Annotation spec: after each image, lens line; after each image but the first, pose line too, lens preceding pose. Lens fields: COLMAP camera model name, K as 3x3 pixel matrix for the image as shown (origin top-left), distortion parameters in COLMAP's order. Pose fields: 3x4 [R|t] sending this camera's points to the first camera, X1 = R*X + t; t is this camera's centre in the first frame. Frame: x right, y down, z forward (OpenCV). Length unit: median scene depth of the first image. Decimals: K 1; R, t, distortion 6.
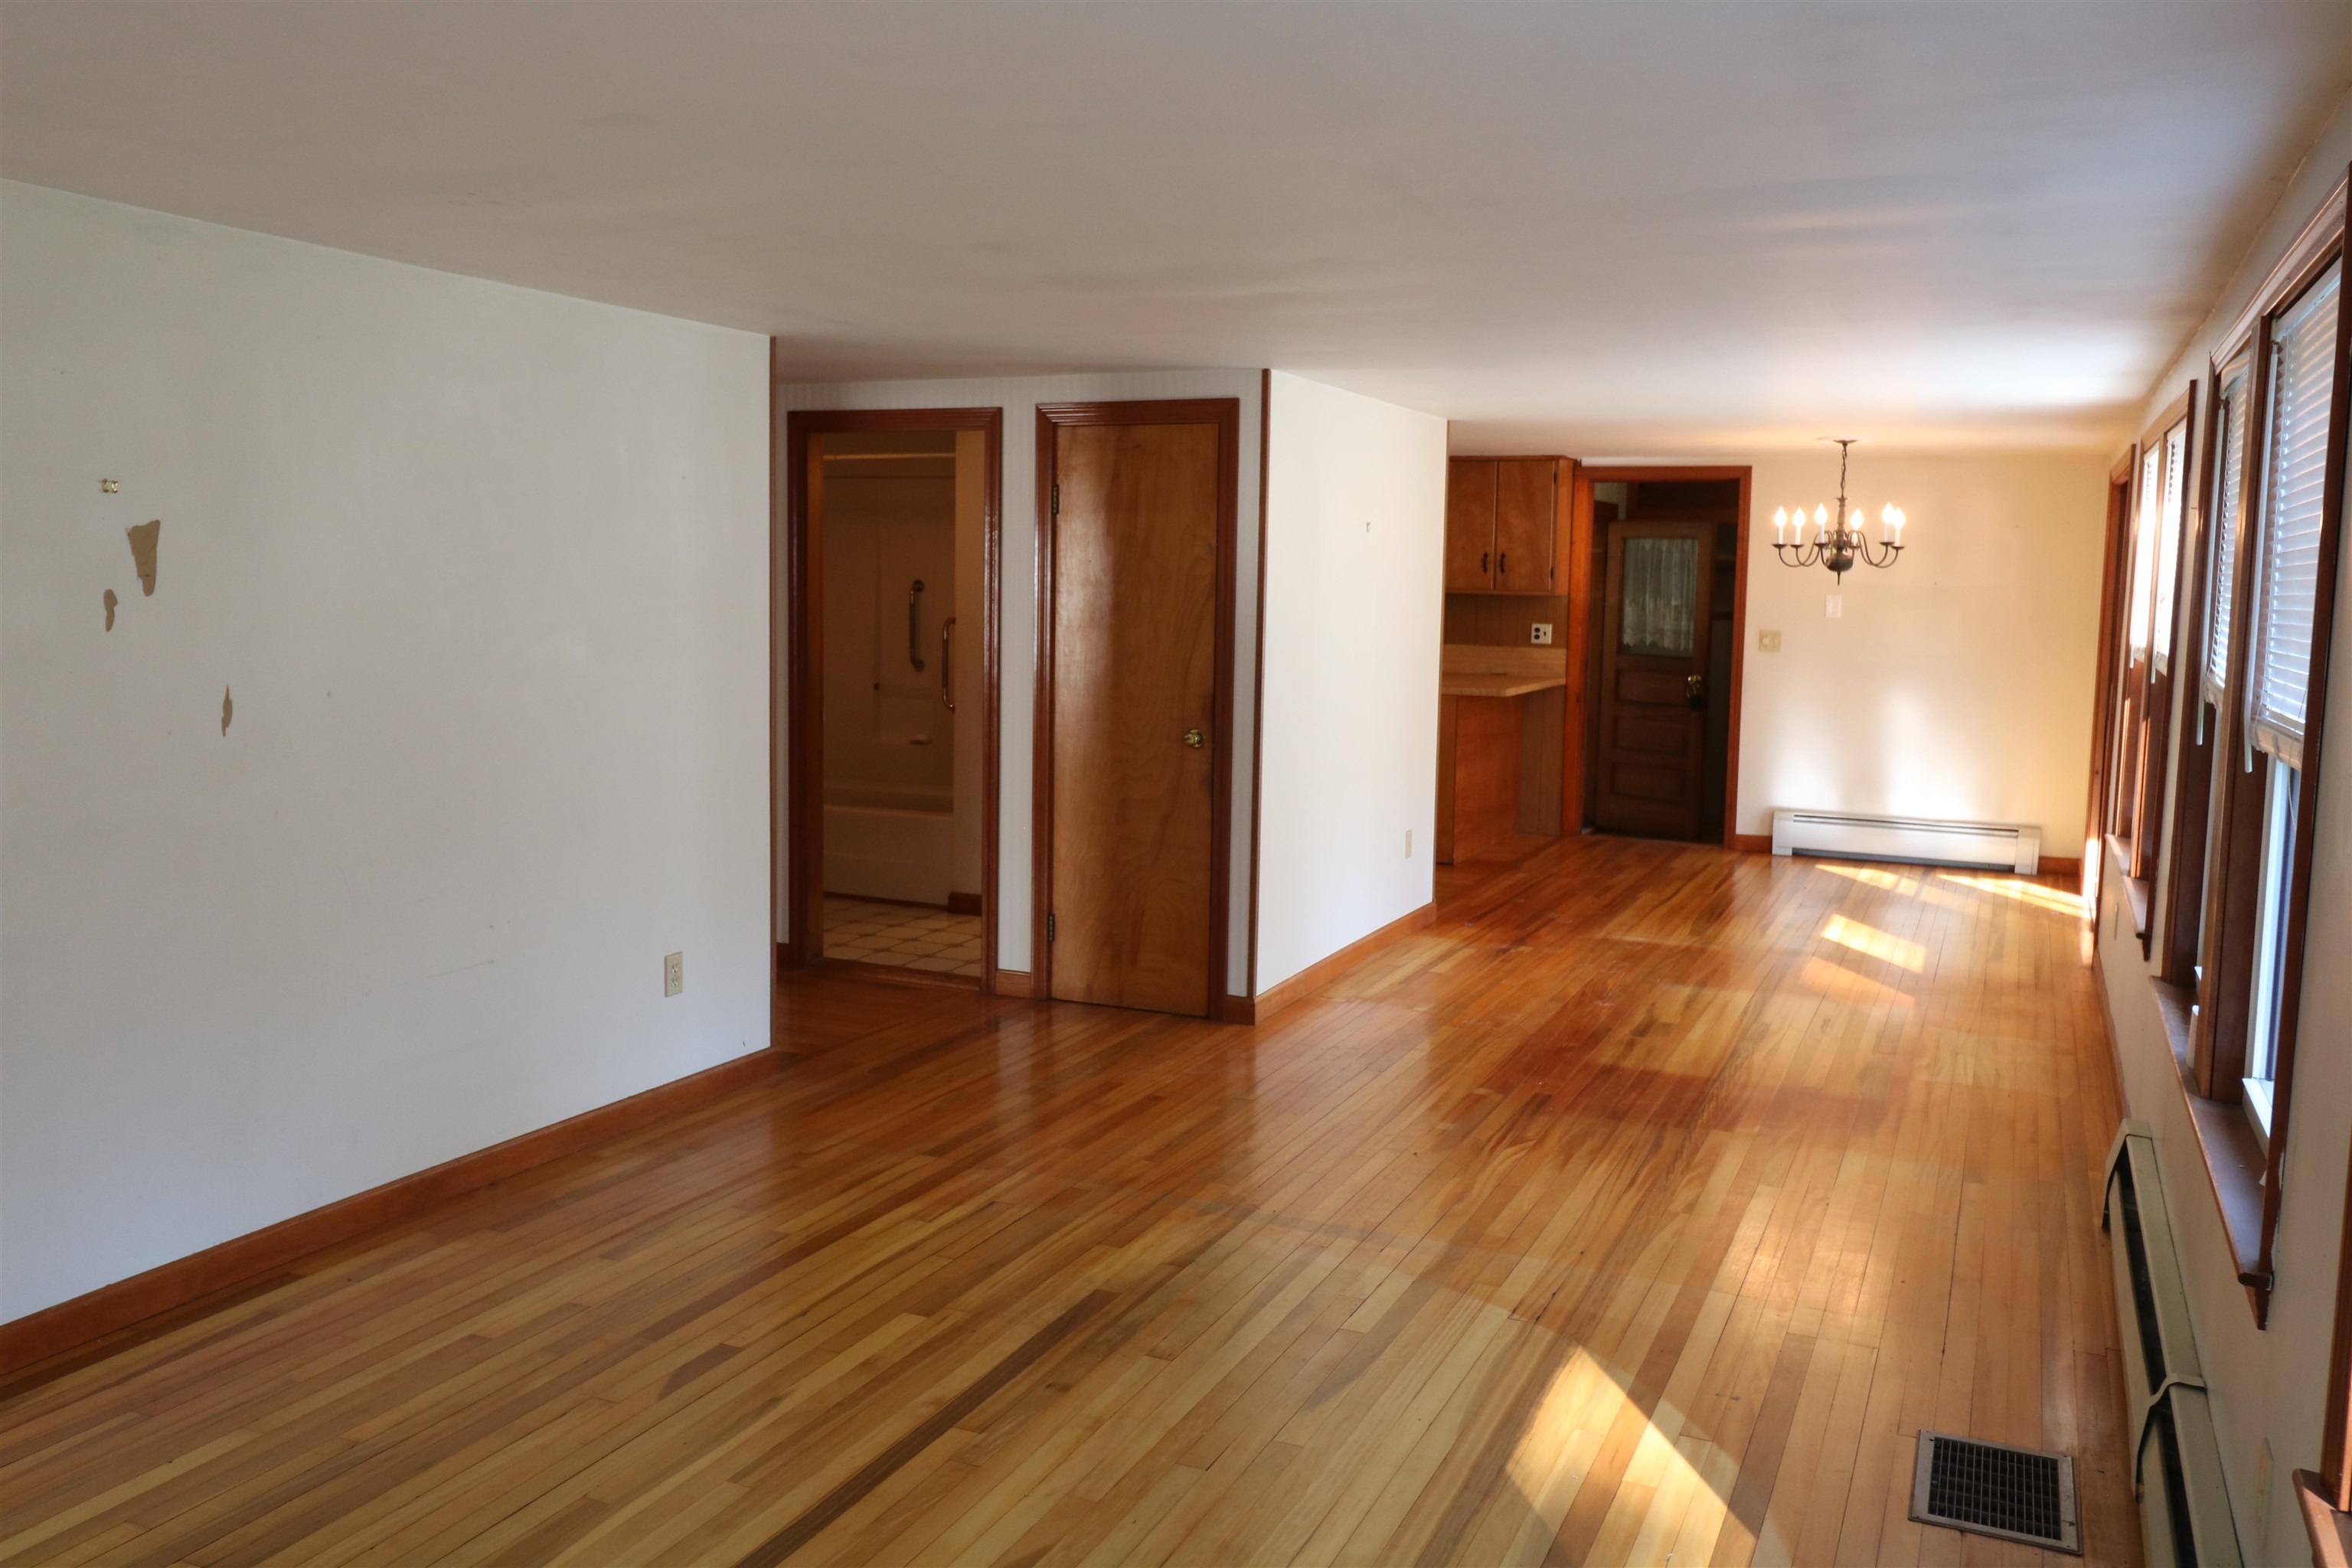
lens RADIAL K [[1829.2, 0, 1173.2], [0, 1829.2, 782.9], [0, 0, 1]] dist [0.002347, -0.005377]
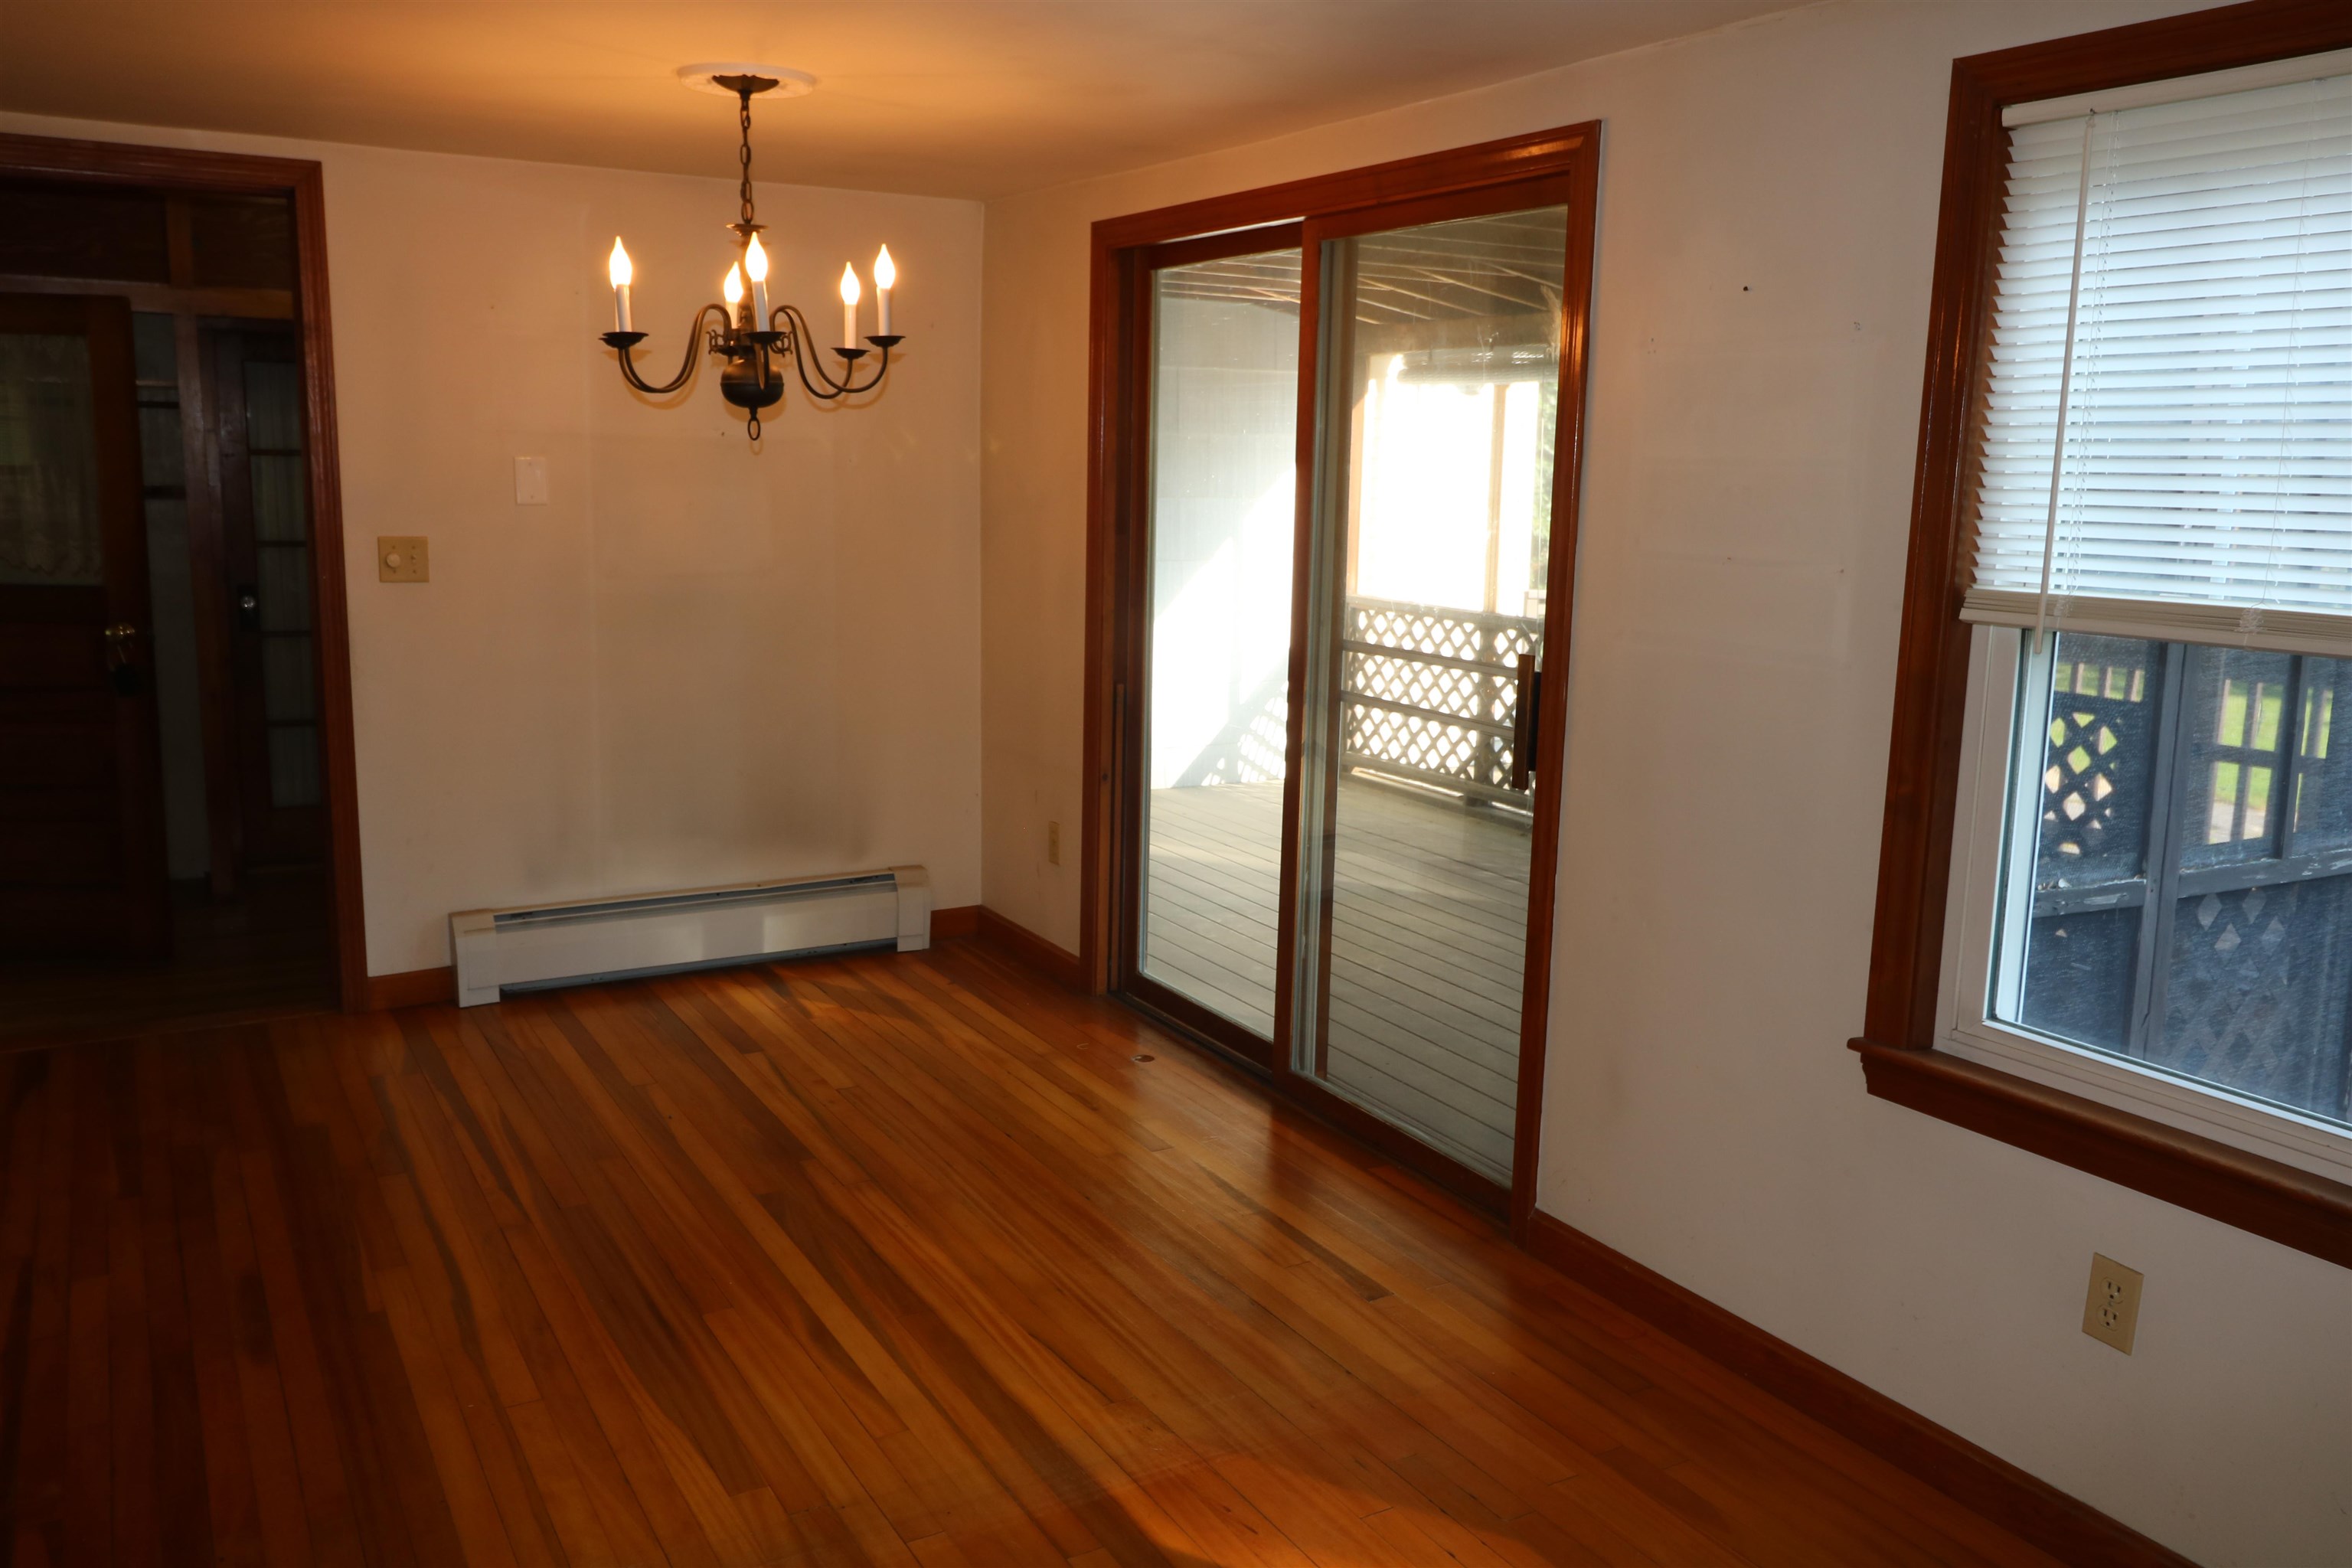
lens RADIAL K [[1829.2, 0, 1172.1], [0, 1829.2, 775.0], [0, 0, 1]] dist [0.002347, -0.005377]
pose [[0.579399, -0.147574, 0.801572, 0.103296], [0.080544, 0.989025, 0.123866, -0.108618], [-0.811054, -0.007206, 0.584927, 0.953753]]
